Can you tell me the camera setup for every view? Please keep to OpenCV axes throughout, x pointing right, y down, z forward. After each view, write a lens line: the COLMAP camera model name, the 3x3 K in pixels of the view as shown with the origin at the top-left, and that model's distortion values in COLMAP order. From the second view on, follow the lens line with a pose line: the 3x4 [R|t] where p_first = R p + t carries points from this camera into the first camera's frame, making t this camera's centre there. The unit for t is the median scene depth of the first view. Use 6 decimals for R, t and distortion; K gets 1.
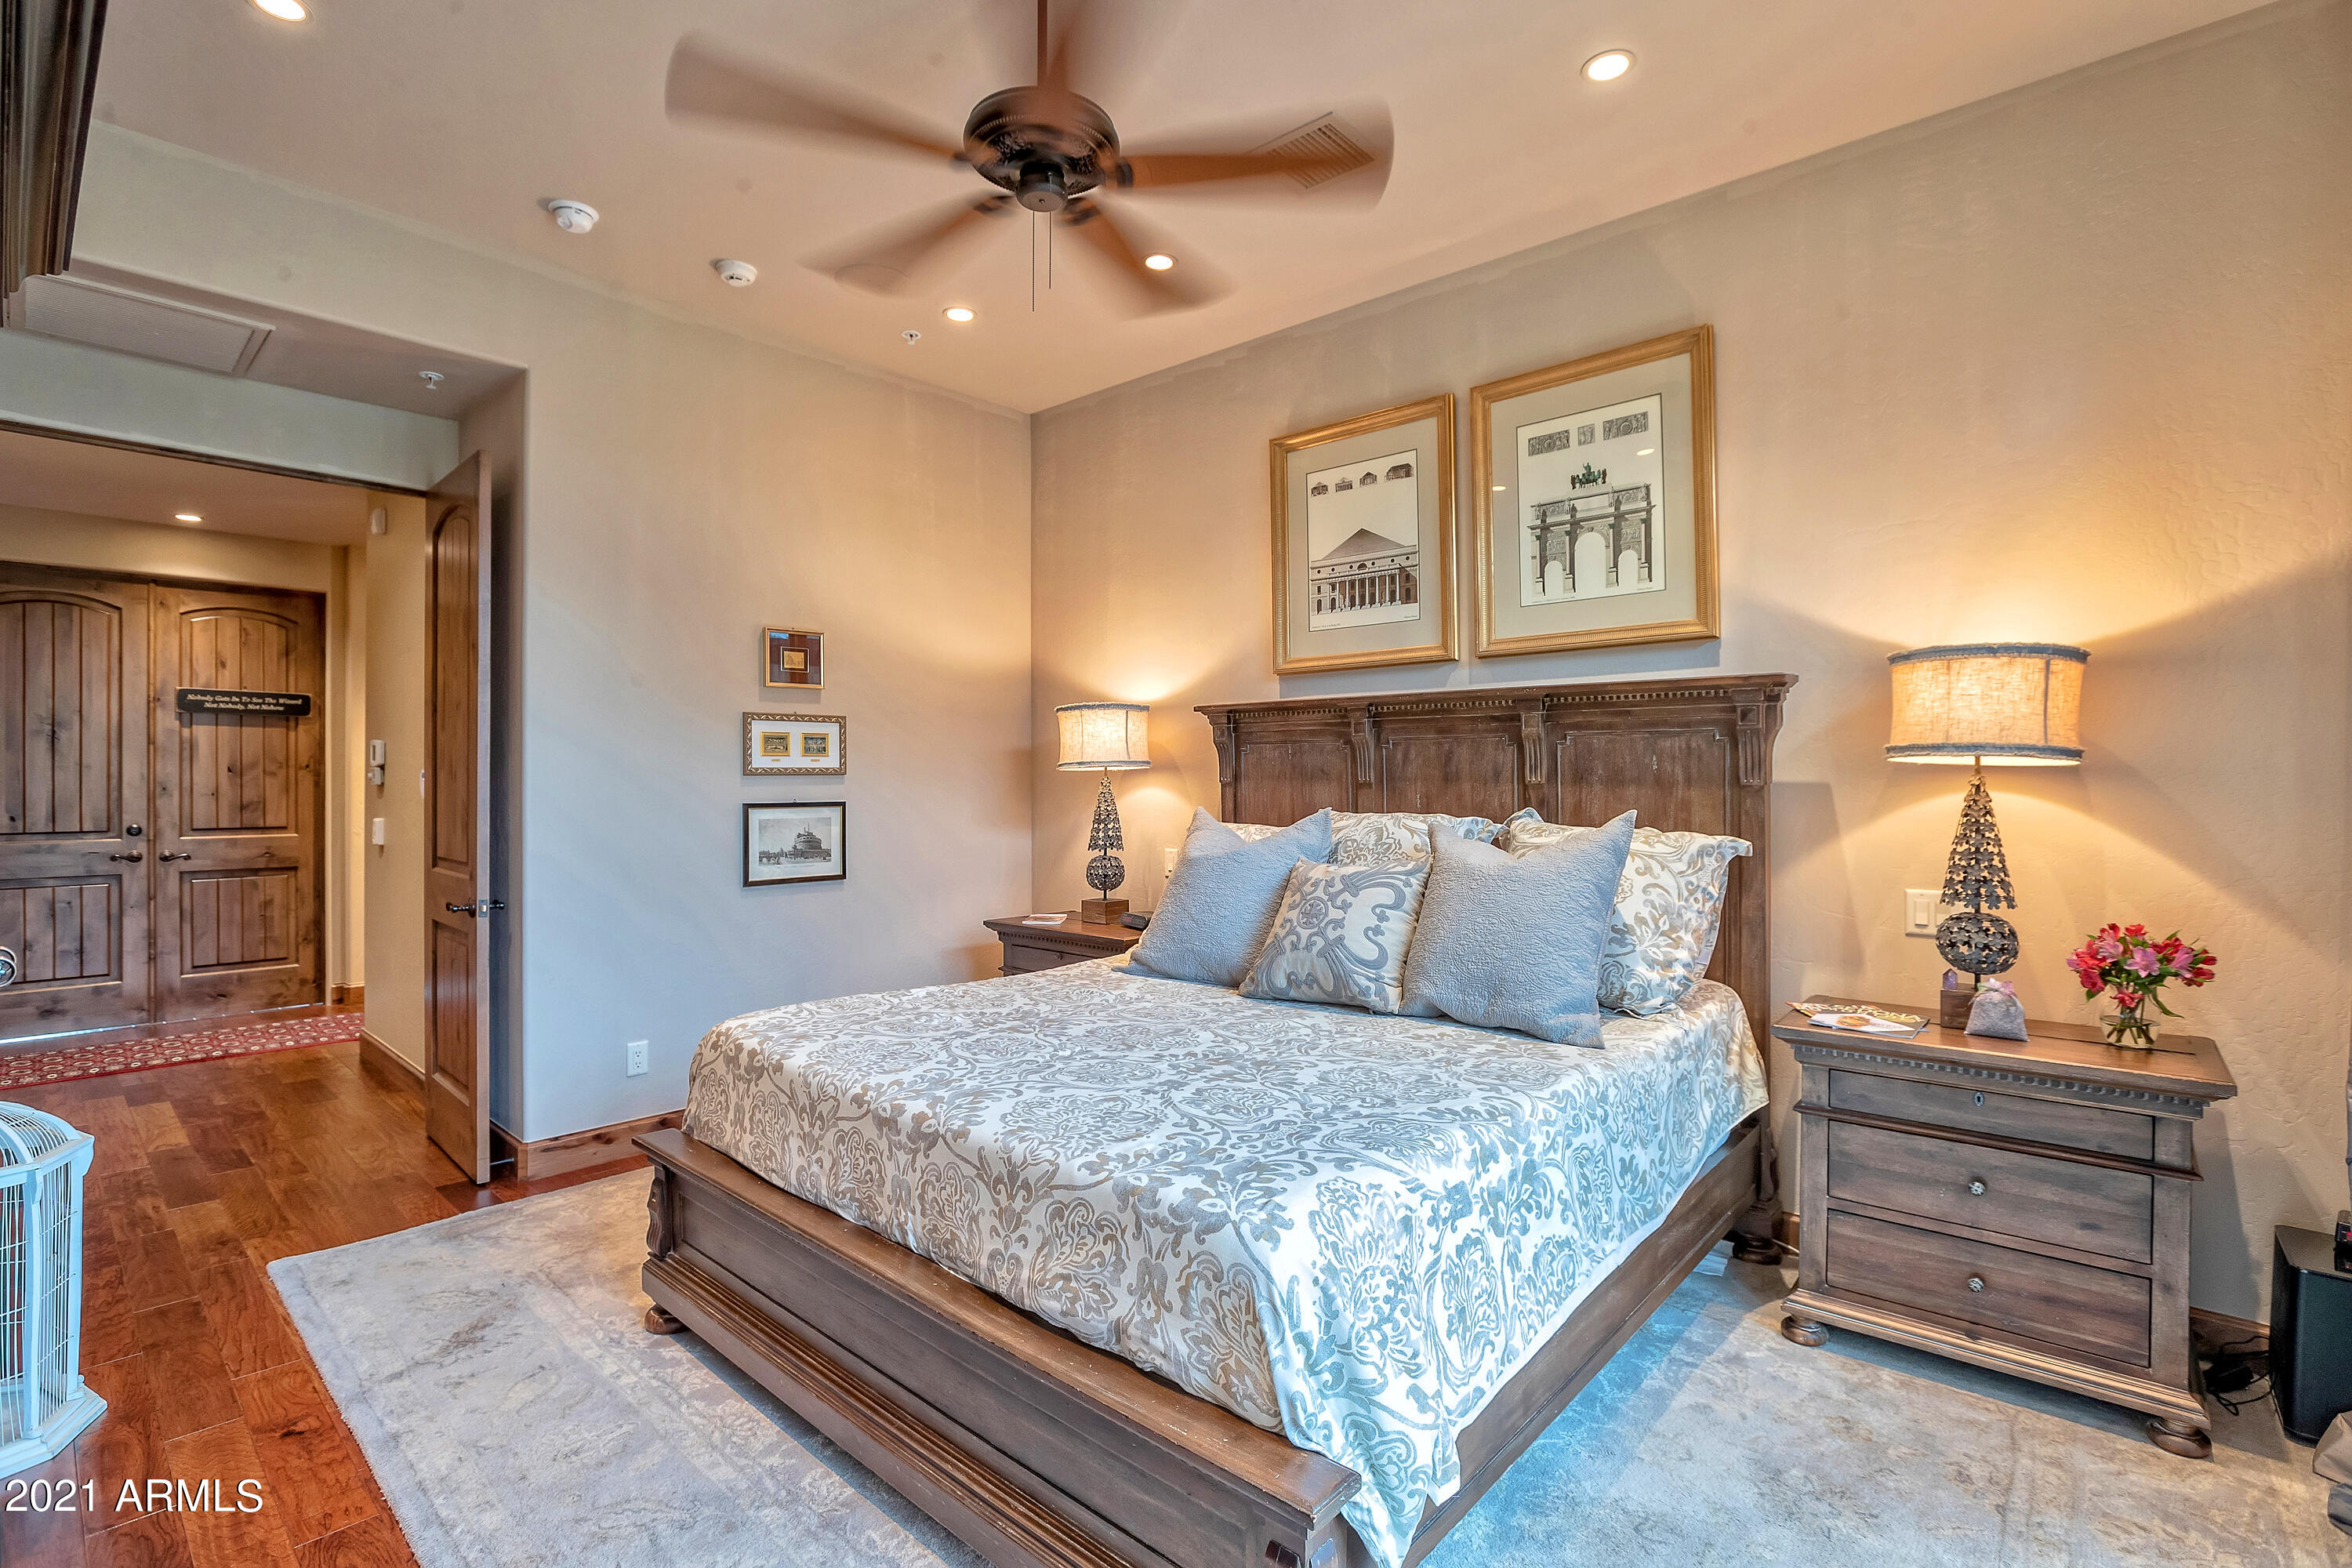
lens RADIAL K [[1093.8, 0, 1164.8], [0, 1093.8, 764.6], [0, 0, 1]] dist [-0.030019, 0.009855]
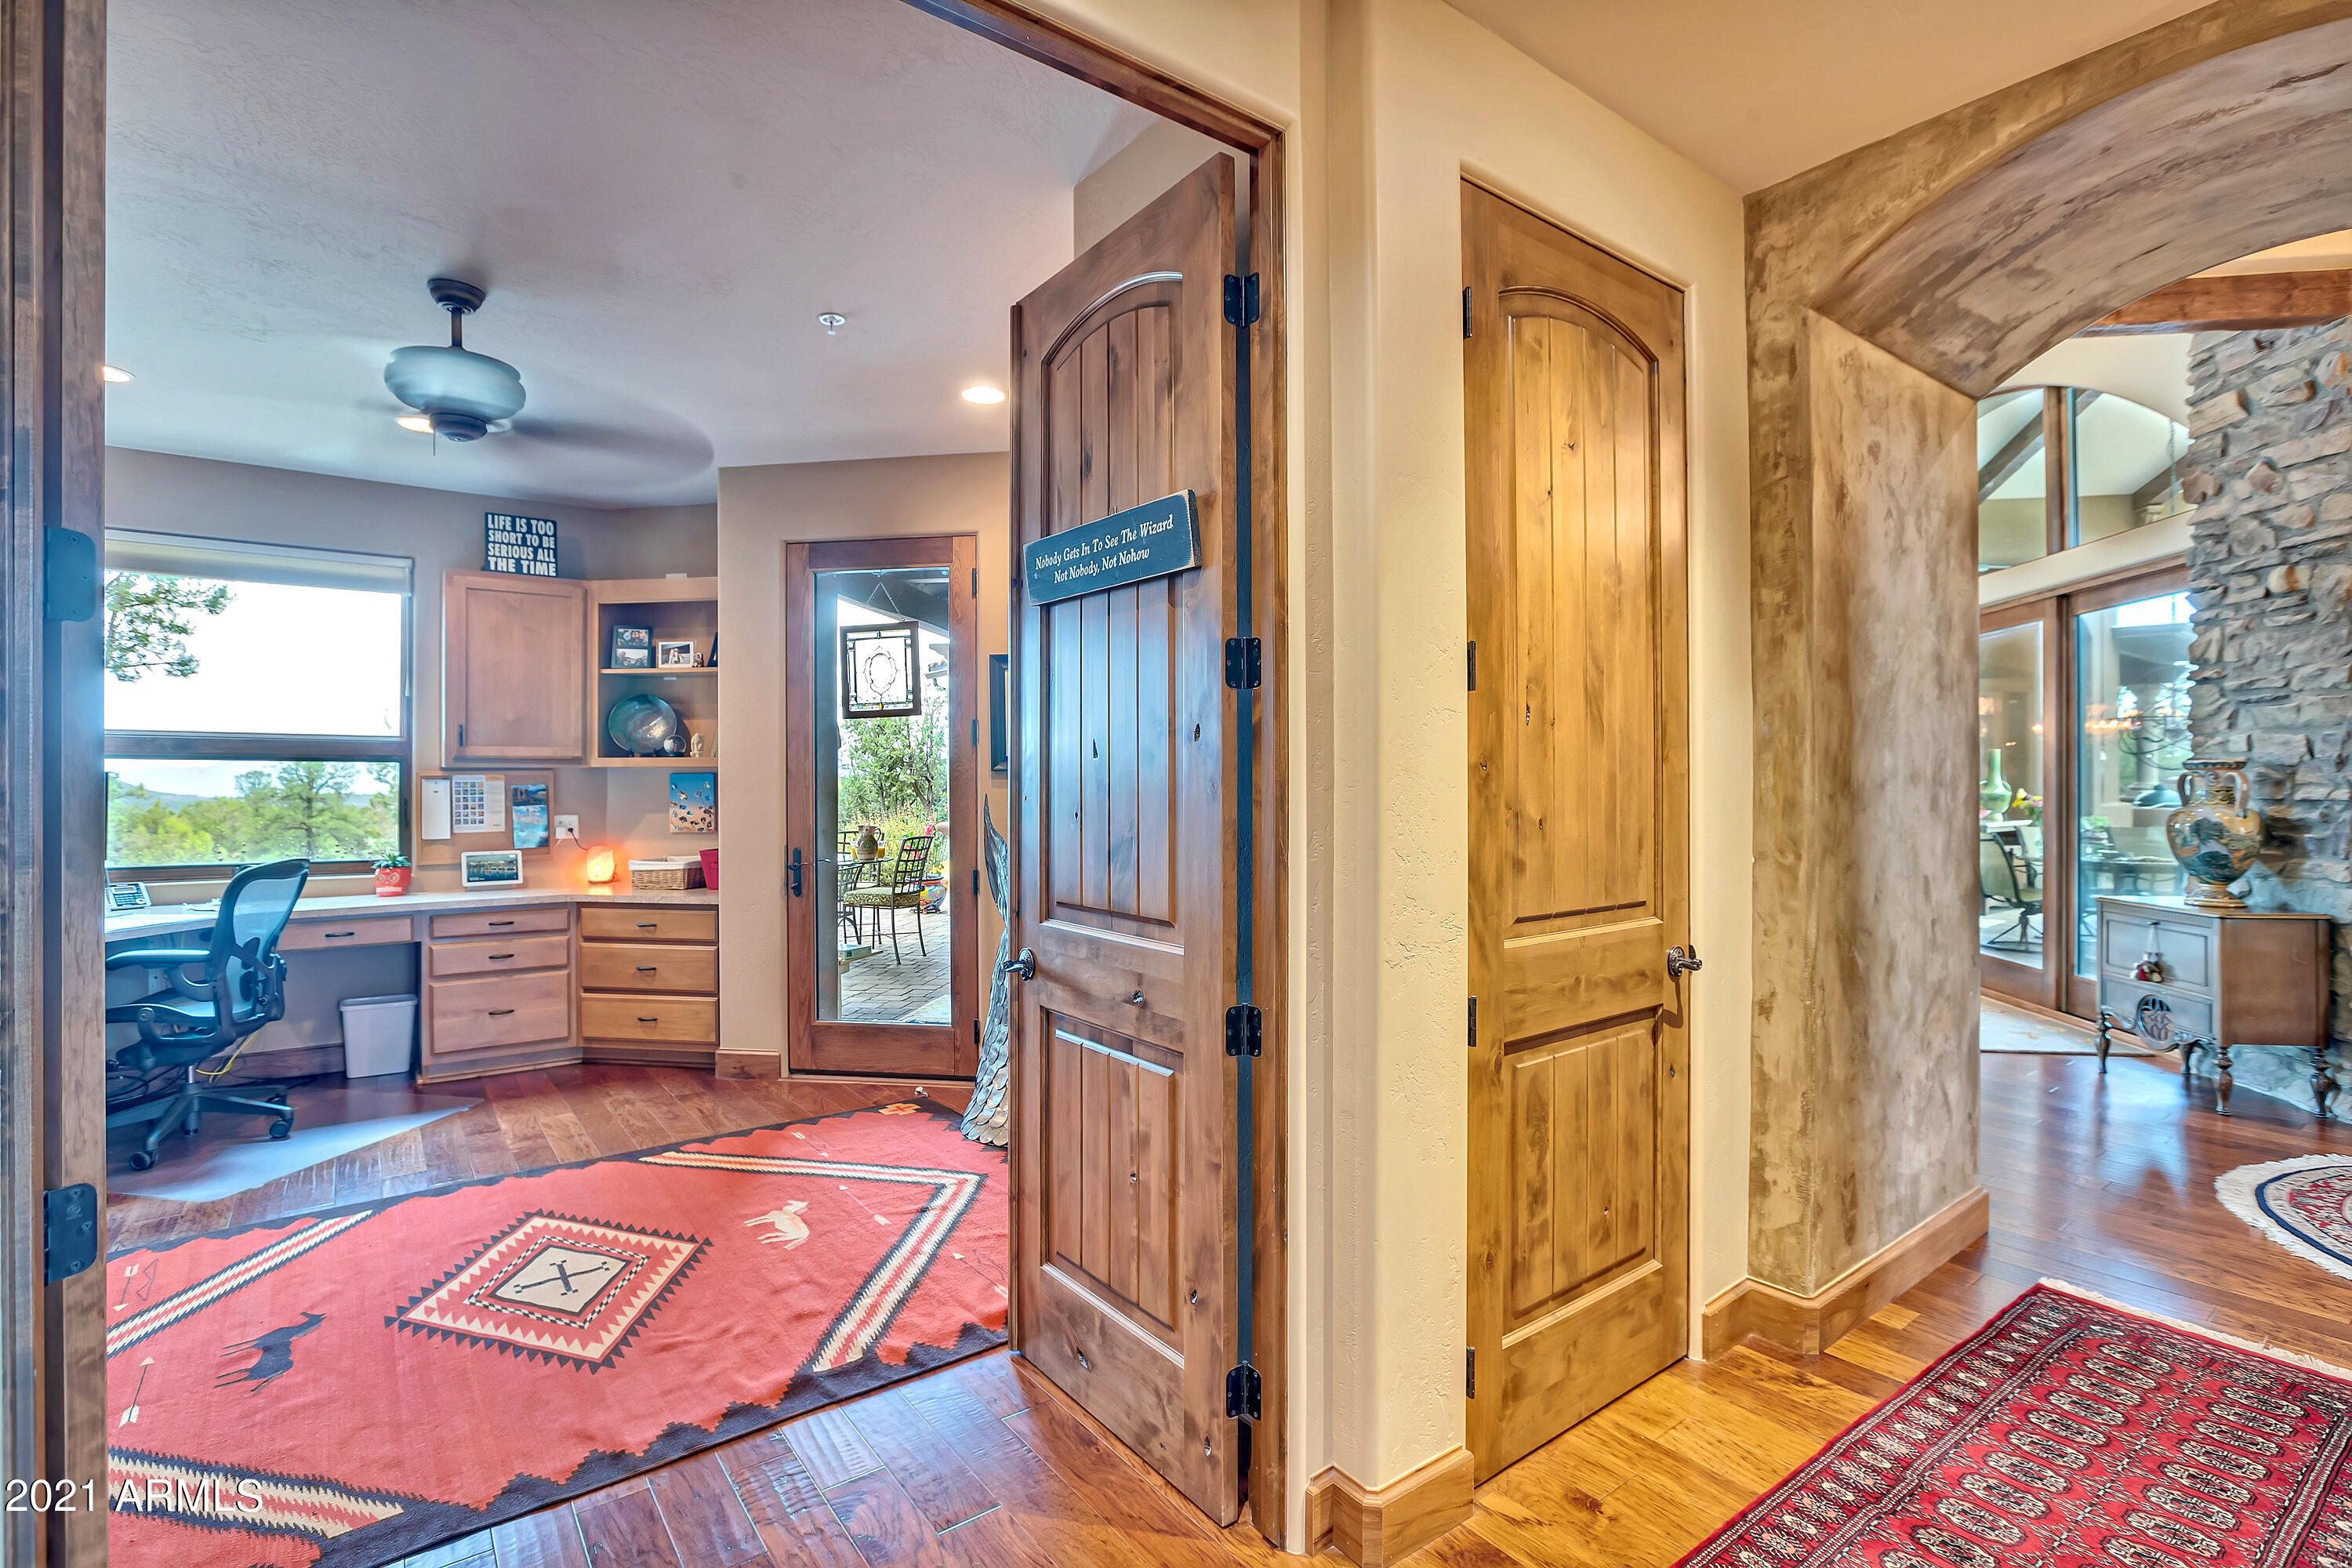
lens RADIAL K [[1075.7, 0, 1143.5], [0, 1075.7, 765.2], [0, 0, 1]] dist [-0.023587, 0.009716]
pose [[-0.212192, -0.005634, -0.977212, -0.511913], [0.007187, 0.999947, -0.007326, 0.012984], [0.977202, -0.008578, -0.212140, 1.085550]]
